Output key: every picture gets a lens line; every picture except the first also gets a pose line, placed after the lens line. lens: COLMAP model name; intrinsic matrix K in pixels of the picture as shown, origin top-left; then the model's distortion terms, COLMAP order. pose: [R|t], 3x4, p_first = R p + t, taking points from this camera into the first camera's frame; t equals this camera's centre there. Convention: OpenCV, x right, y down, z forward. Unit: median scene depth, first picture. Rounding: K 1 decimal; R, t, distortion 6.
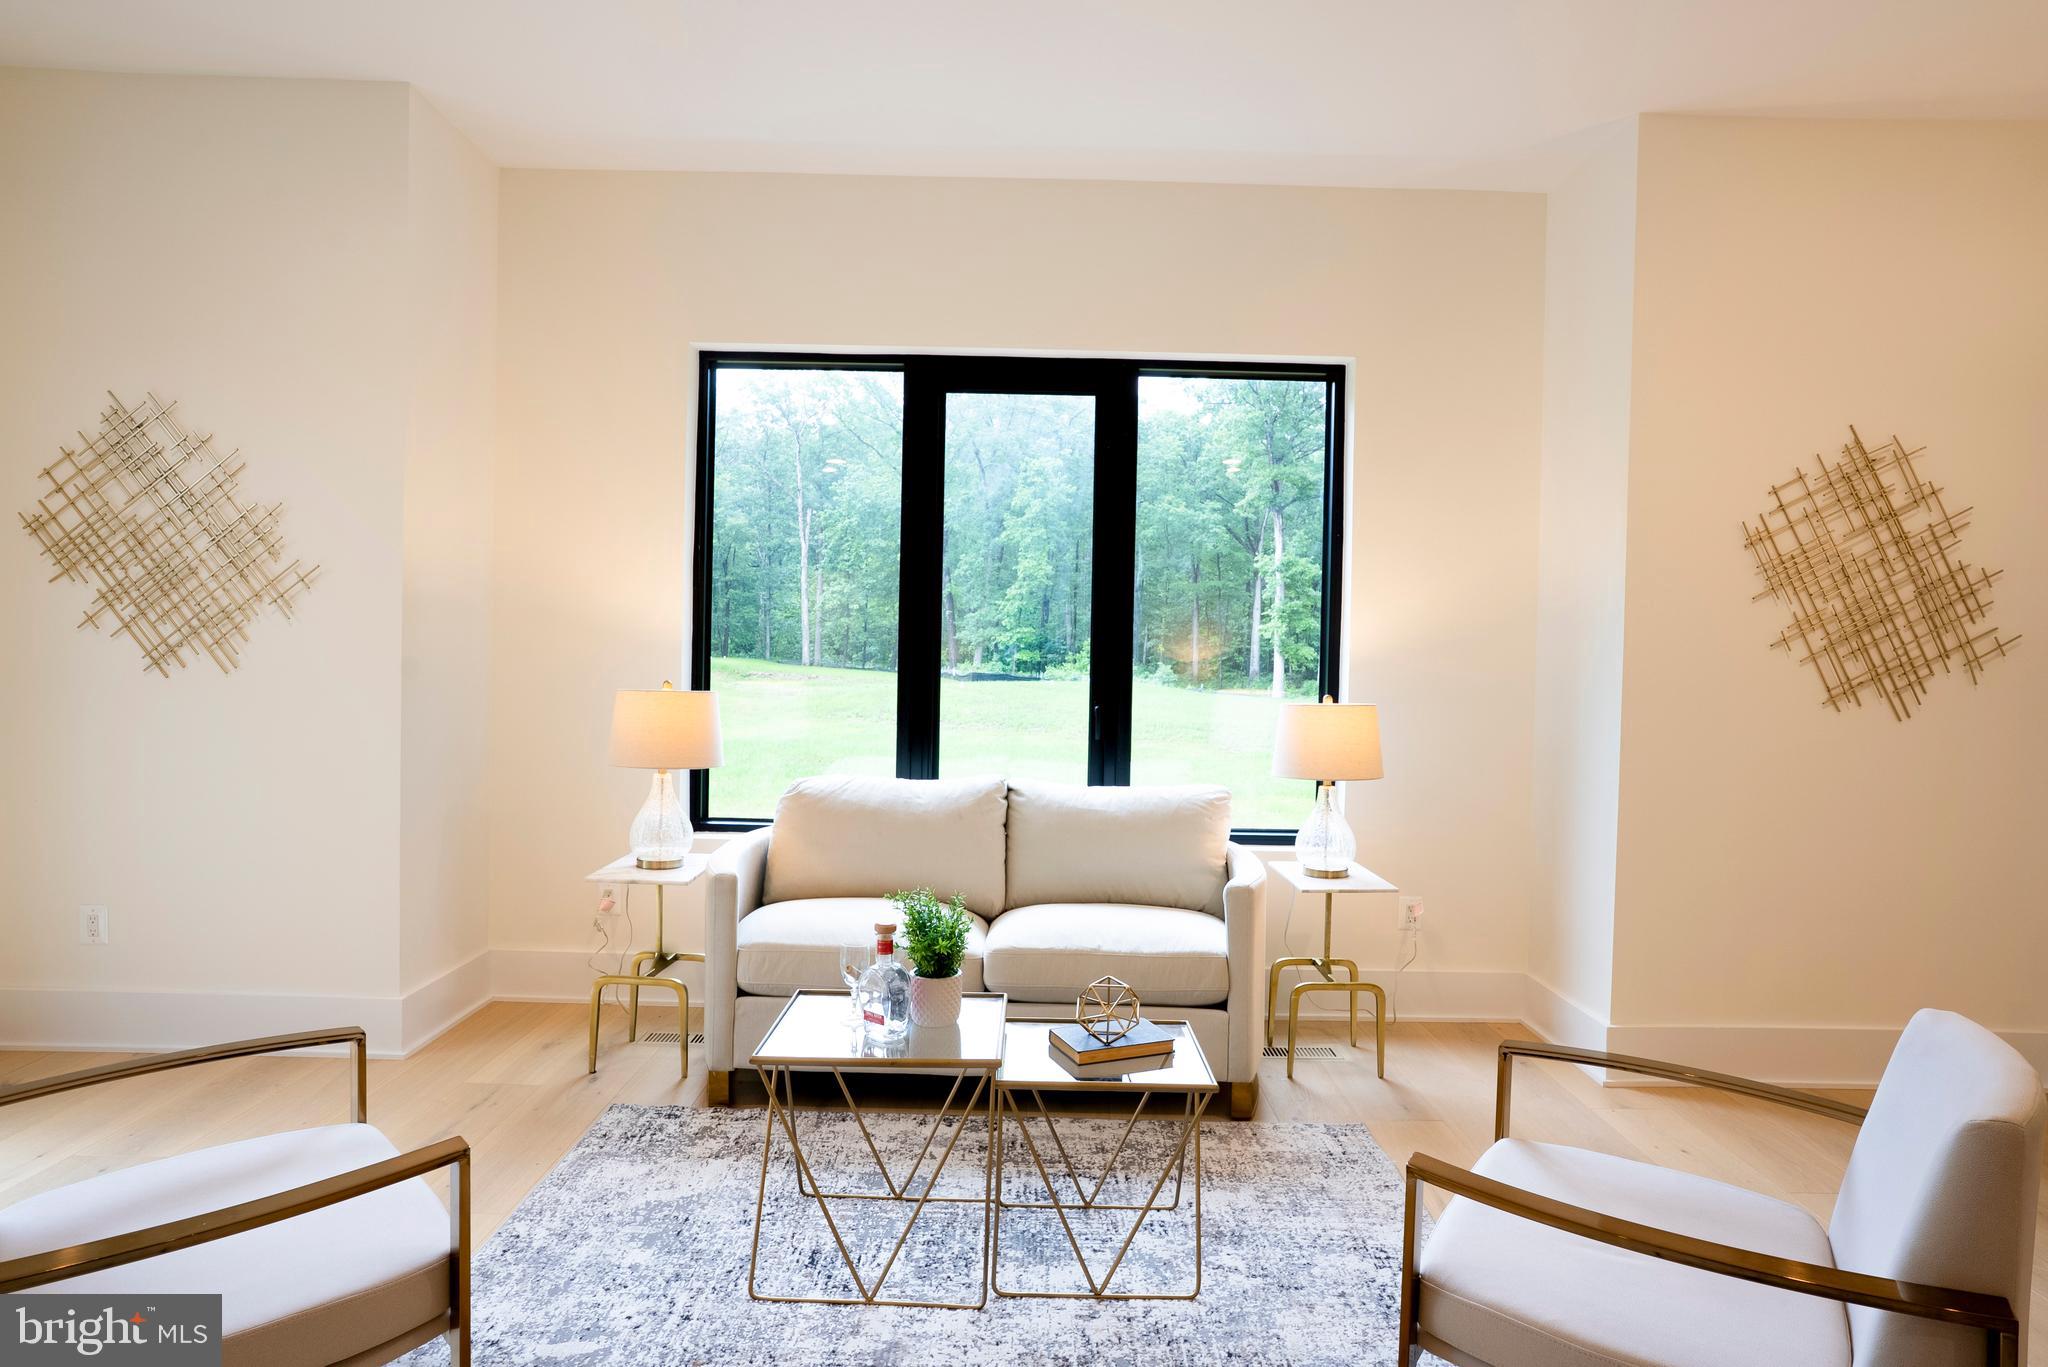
lens RADIAL K [[1117.7, 0, 1034.9], [0, 1117.7, 685.6], [0, 0, 1]] dist [-0.005100, 0.002267]
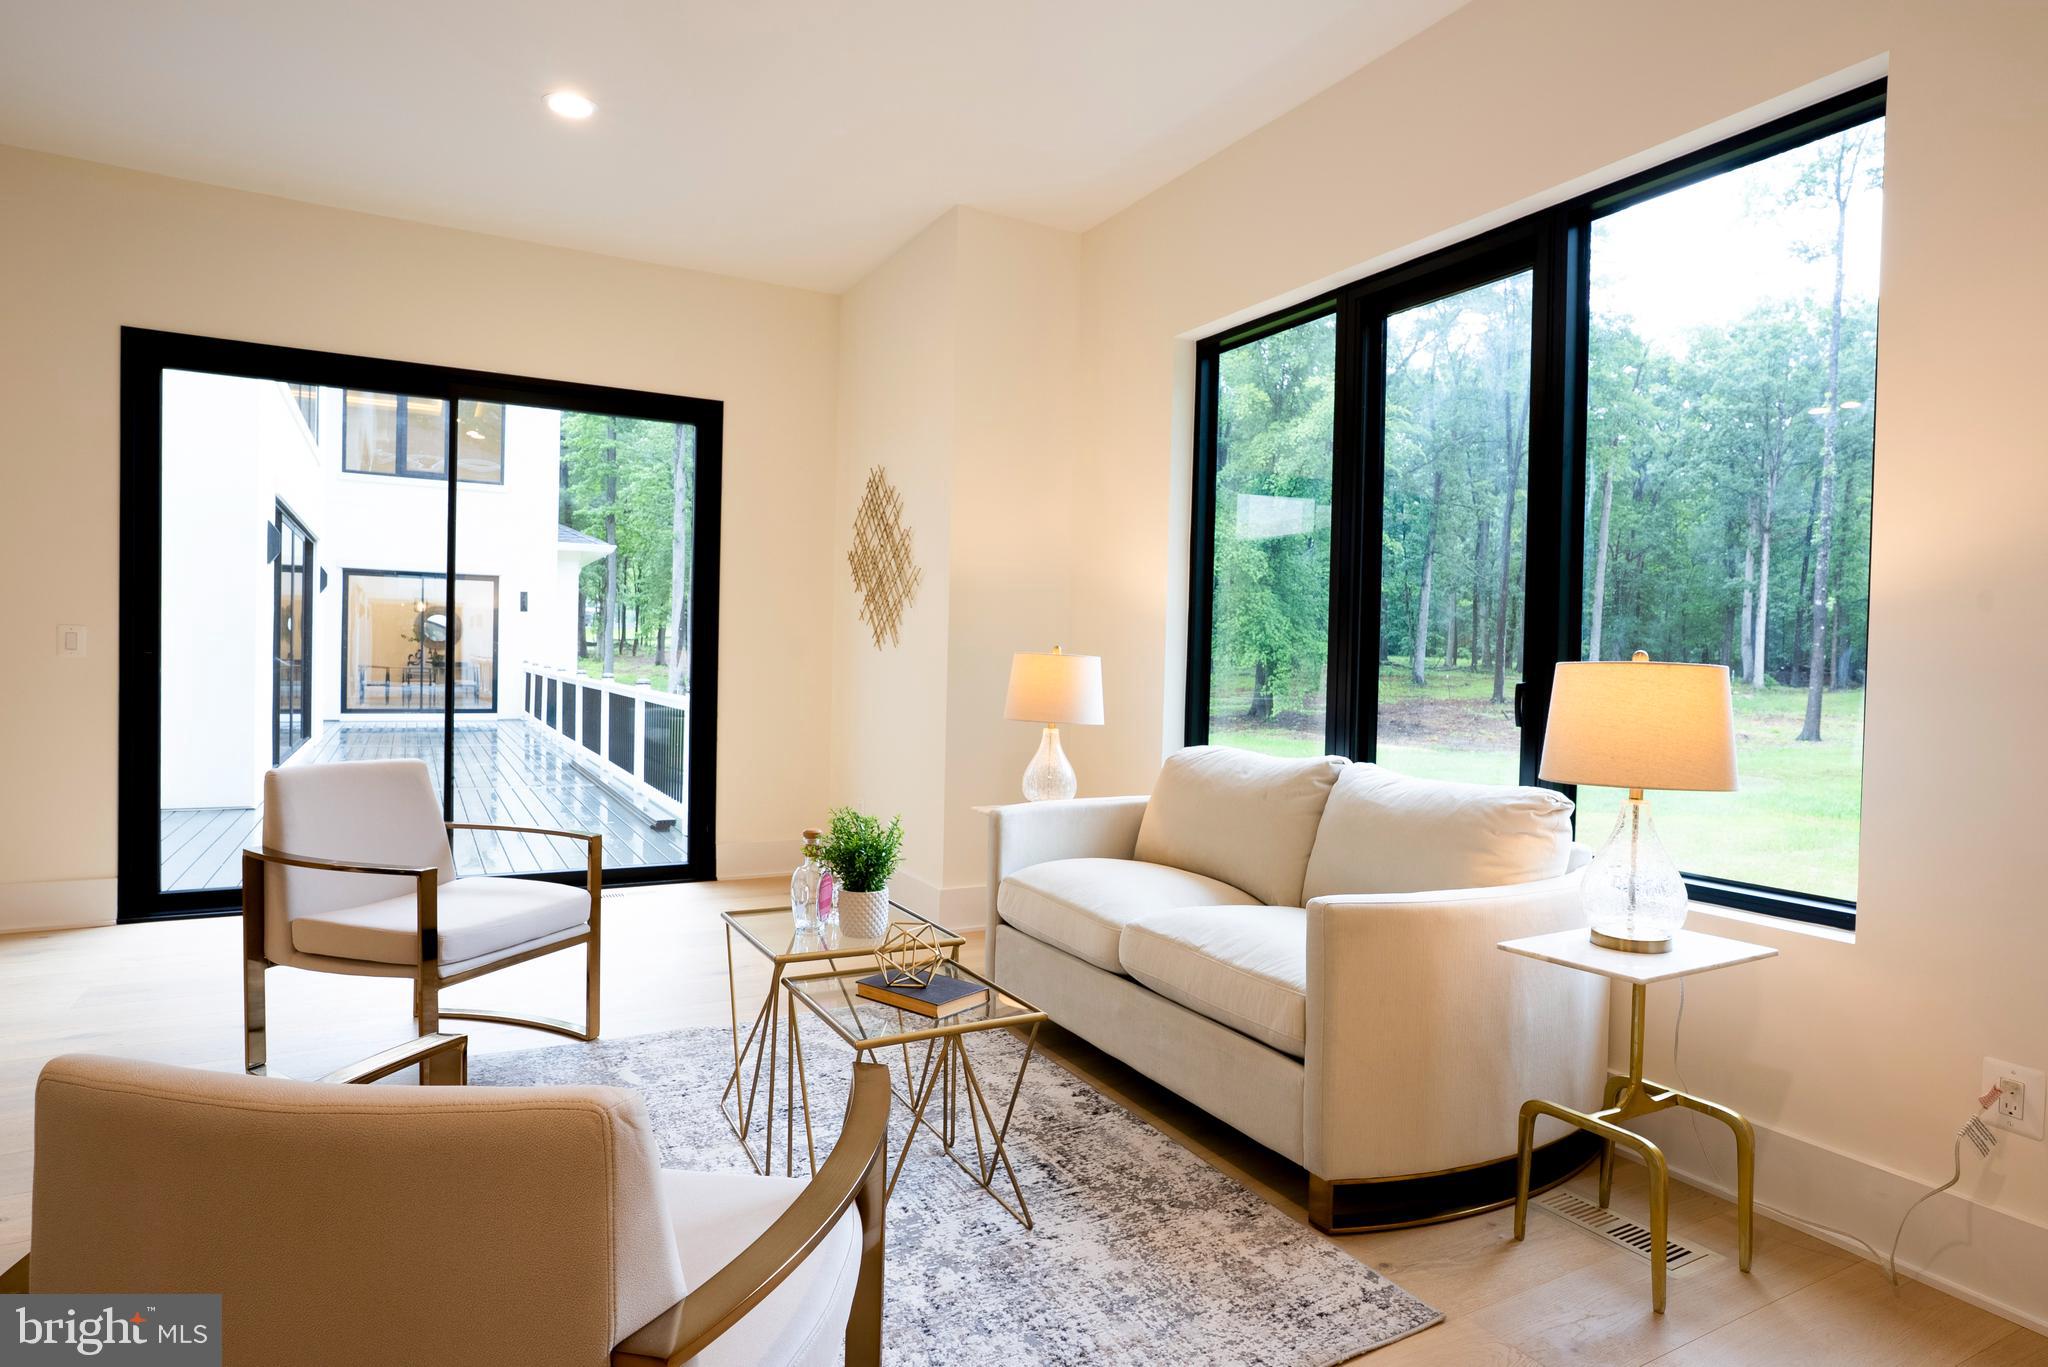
lens RADIAL K [[1117.7, 0, 1031.6], [0, 1117.7, 684.1], [0, 0, 1]] dist [-0.005100, 0.002267]
pose [[0.490313, 0.010126, -0.871488, 0.634600], [-0.036129, 0.999309, -0.008716, 0.043965], [0.870798, 0.035760, 0.490340, 0.416963]]
